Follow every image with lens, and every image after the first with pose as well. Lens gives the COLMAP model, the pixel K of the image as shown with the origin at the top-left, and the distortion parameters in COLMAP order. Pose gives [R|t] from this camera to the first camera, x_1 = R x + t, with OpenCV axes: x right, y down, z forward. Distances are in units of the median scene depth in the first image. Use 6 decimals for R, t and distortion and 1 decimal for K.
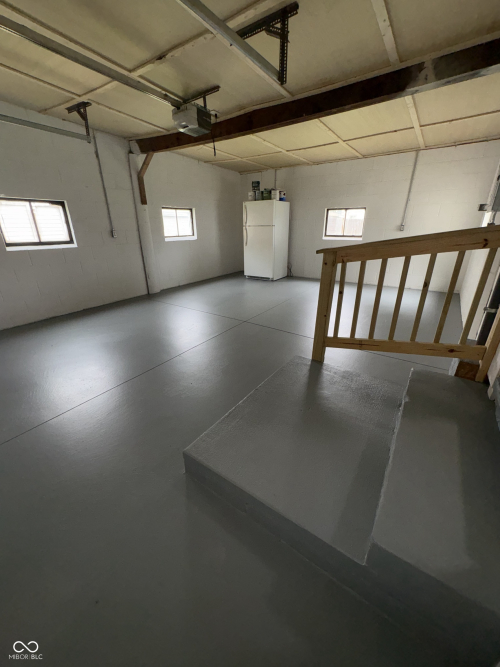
lens RADIAL K [[266.4, 0, 248.8], [0, 266.4, 332.2], [0, 0, 1]] dist [0.002774, 0.000241]
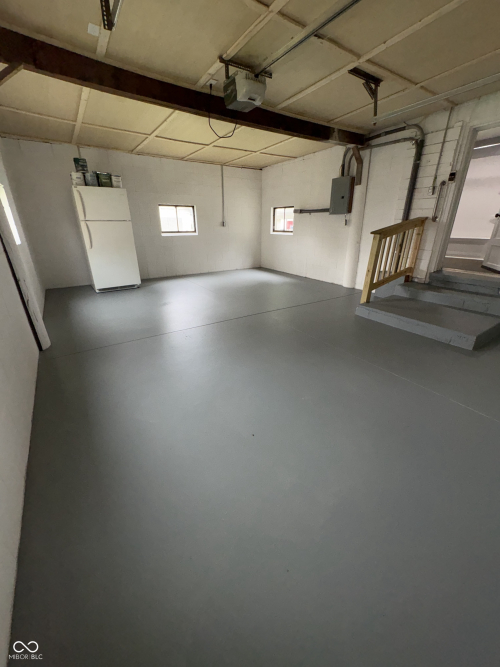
lens RADIAL K [[266.4, 0, 250.3], [0, 266.4, 334.9], [0, 0, 1]] dist [0.002774, 0.000241]
pose [[0.350168, -0.354714, 0.866926, -0.743789], [0.346795, 0.908849, 0.231791, -0.173500], [-0.870124, 0.219480, 0.441263, 0.476832]]
